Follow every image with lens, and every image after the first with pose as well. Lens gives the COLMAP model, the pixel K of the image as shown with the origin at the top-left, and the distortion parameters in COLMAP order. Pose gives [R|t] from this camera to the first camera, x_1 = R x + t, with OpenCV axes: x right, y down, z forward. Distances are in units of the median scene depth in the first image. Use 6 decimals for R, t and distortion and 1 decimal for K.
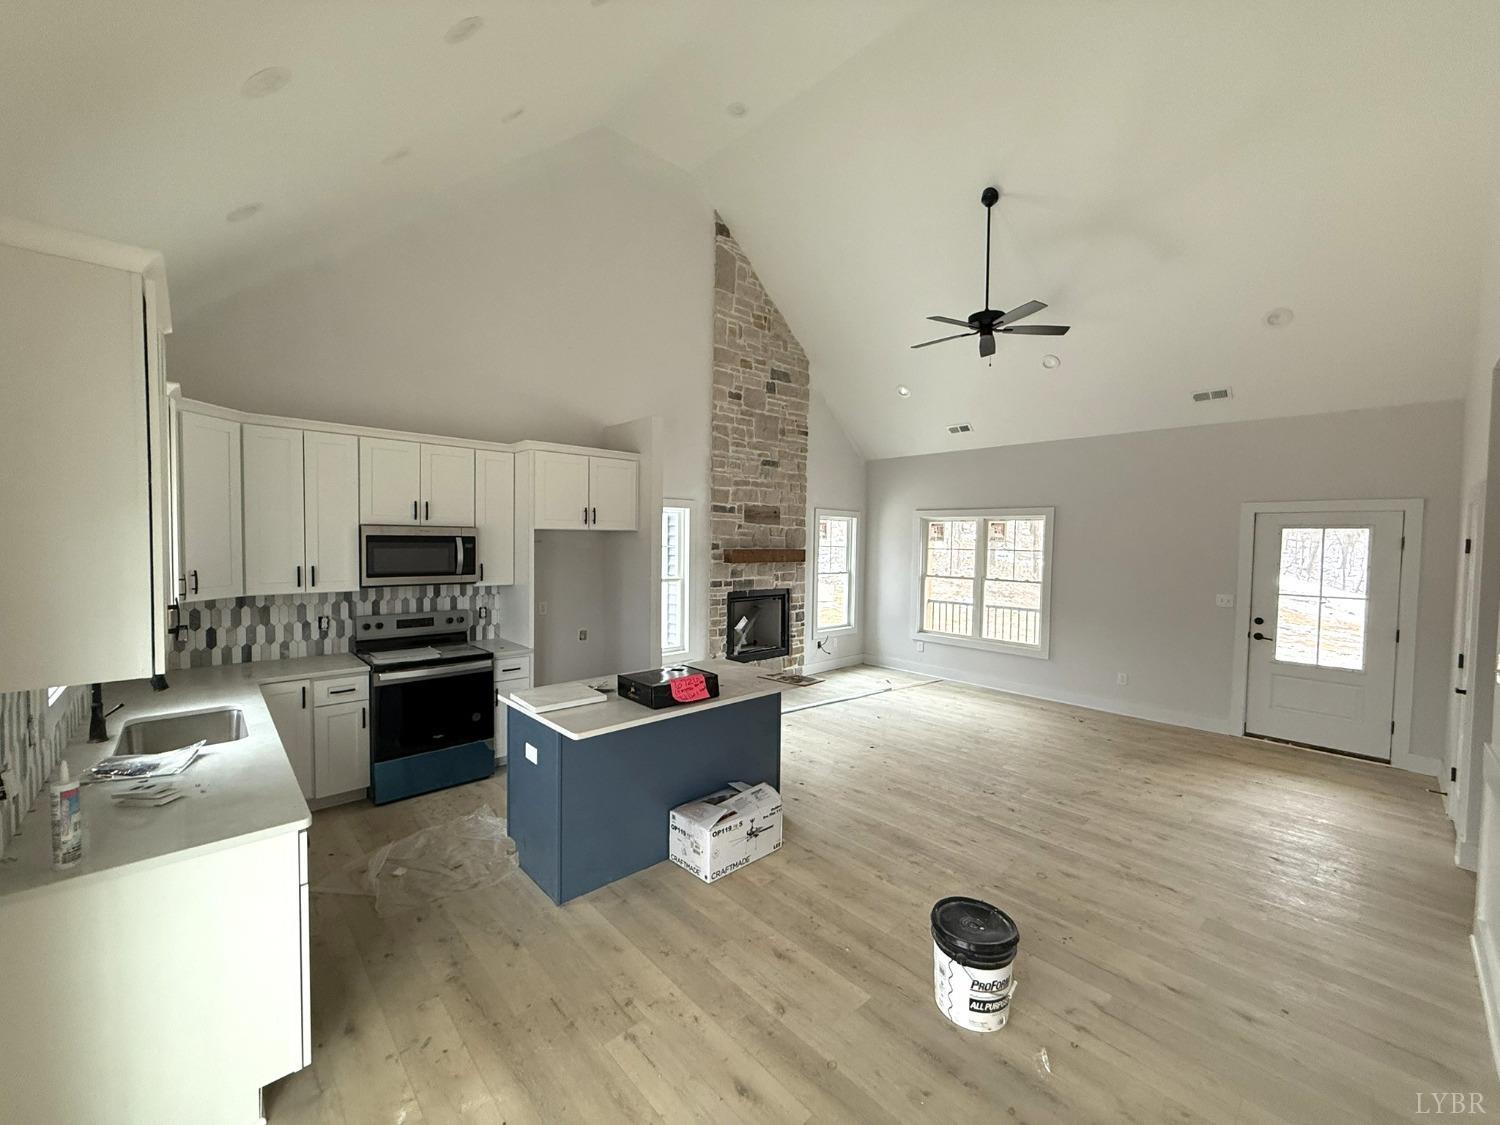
lens RADIAL K [[595.1, 0, 746.0], [0, 595.1, 561.7], [0, 0, 1]] dist [-0.000006, 0.000138]
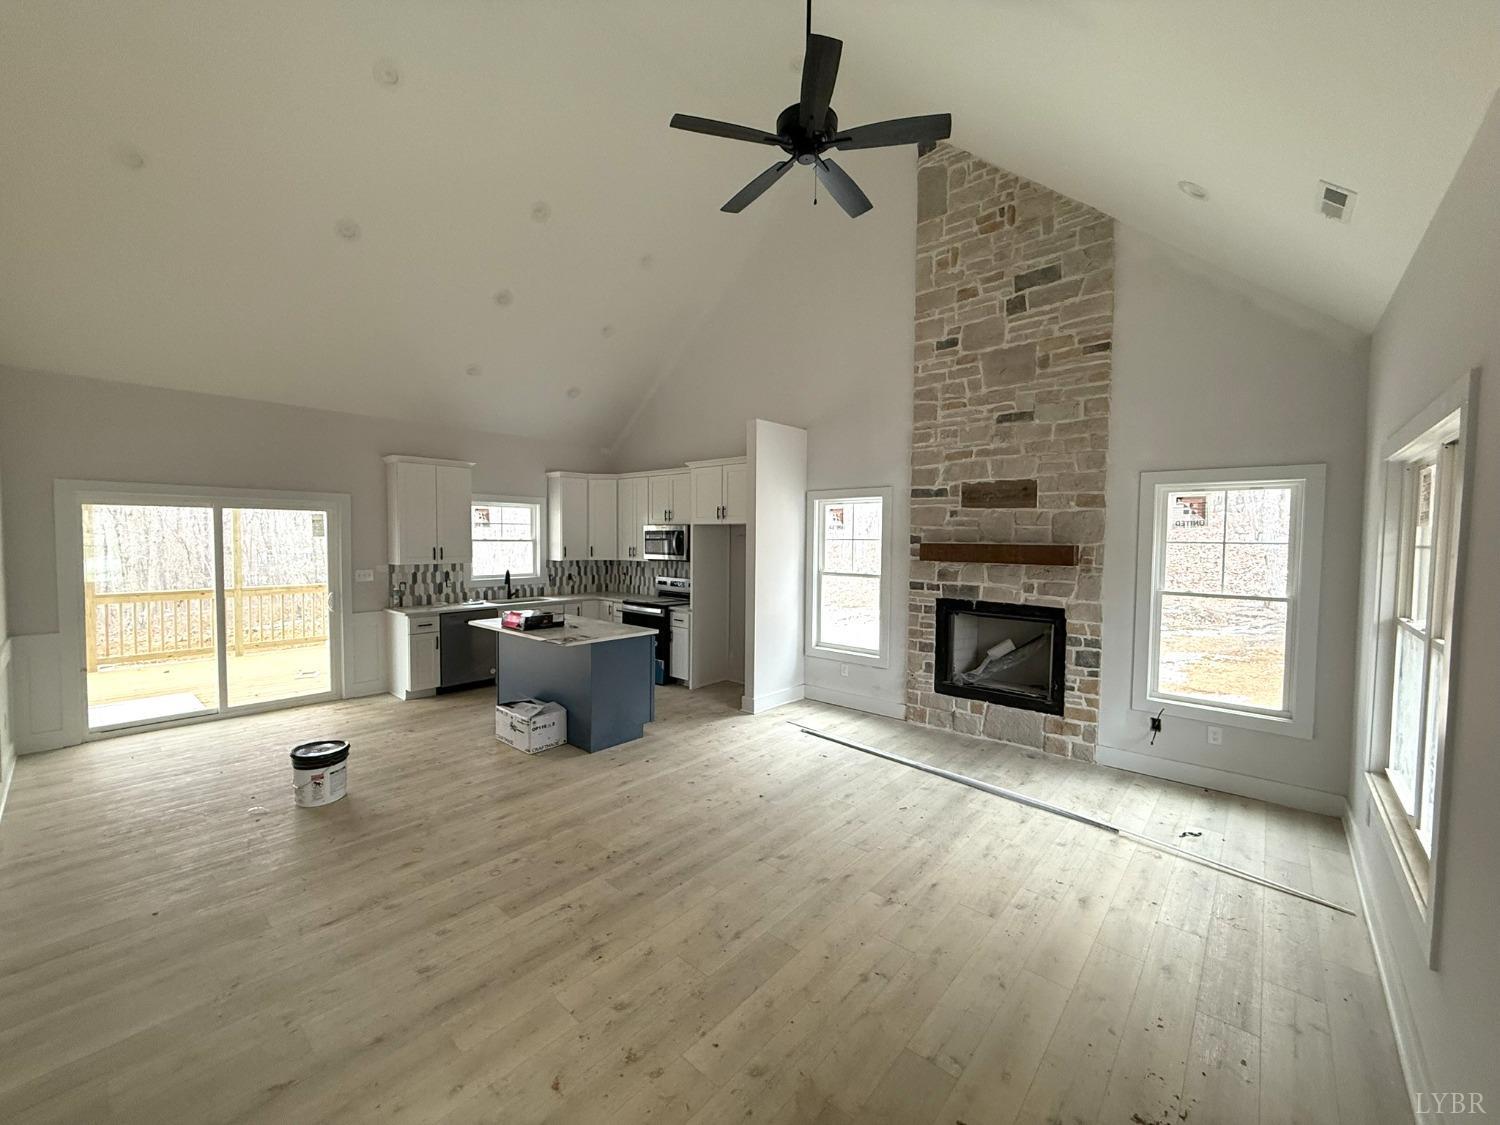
lens RADIAL K [[595.1, 0, 746.0], [0, 595.1, 561.7], [0, 0, 1]] dist [-0.000006, 0.000138]
pose [[0.102371, 0.029382, -0.994312, 0.715384], [-0.044227, 0.998710, 0.024959, -0.005232], [0.993763, 0.041420, 0.103538, 0.661820]]
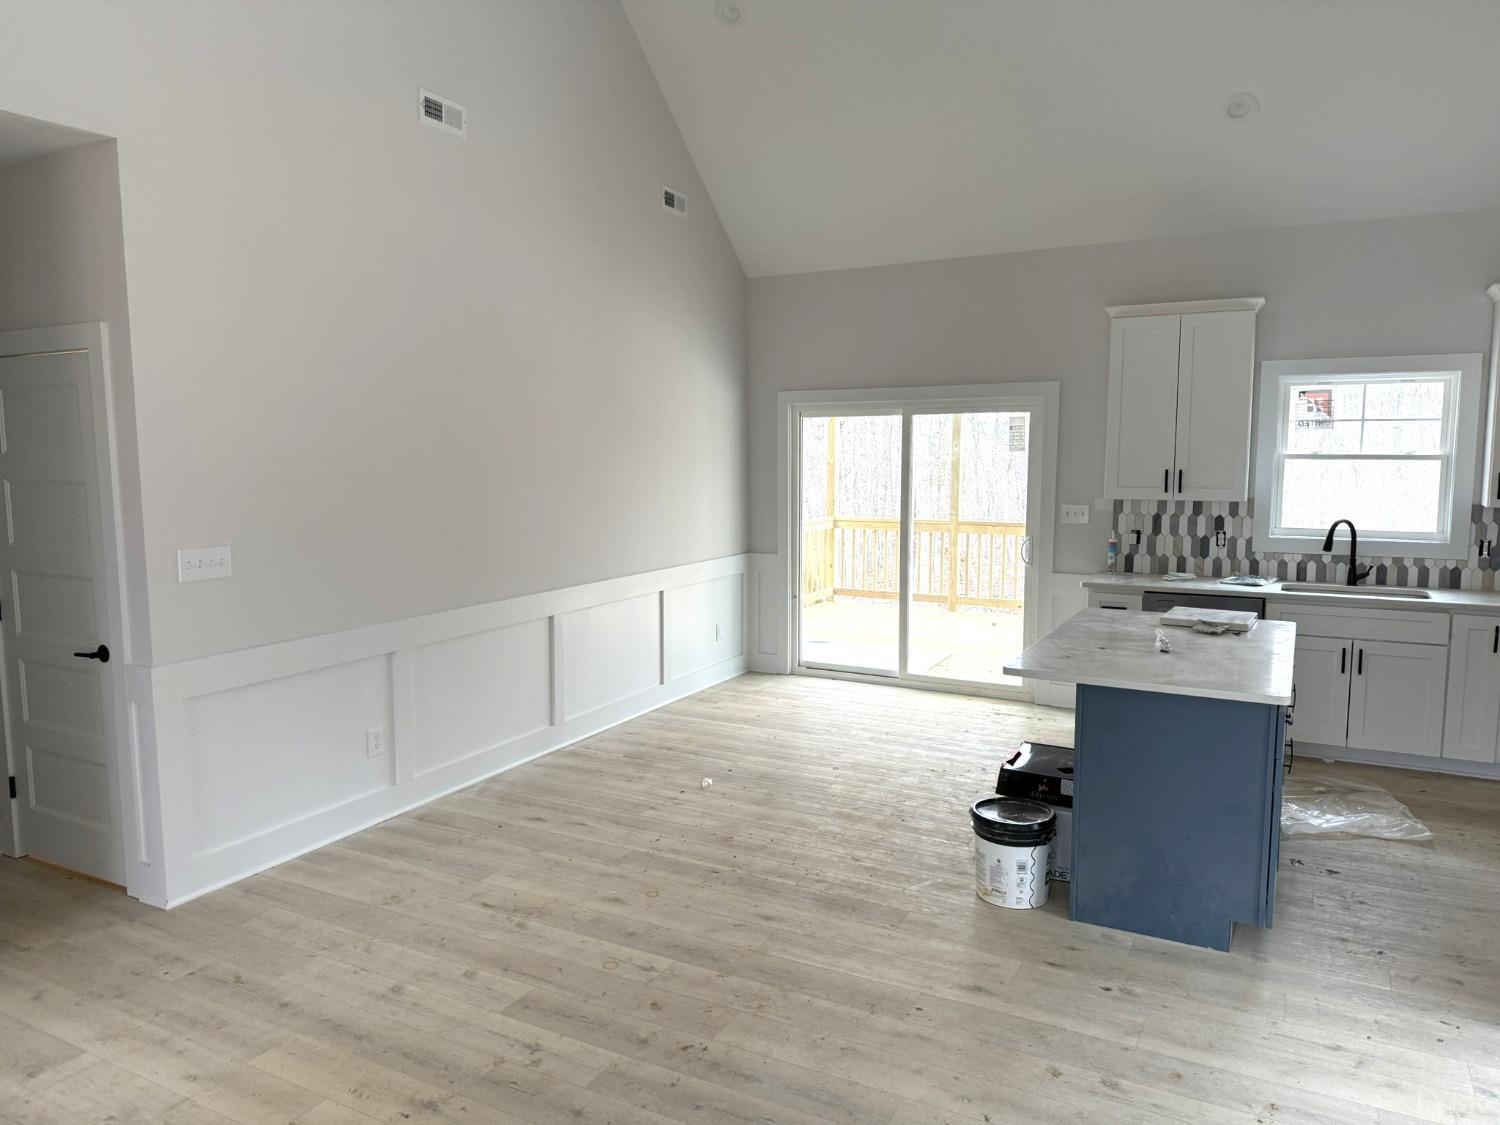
lens RADIAL K [[1039.8, 0, 745.0], [0, 1039.8, 563.3], [0, 0, 1]] dist [0.126851, -0.202486]
pose [[-0.945991, 0.025209, -0.323212, 0.367725], [-0.022111, 0.989634, 0.141902, -0.023064], [0.323439, 0.141385, -0.935627, 1.004532]]
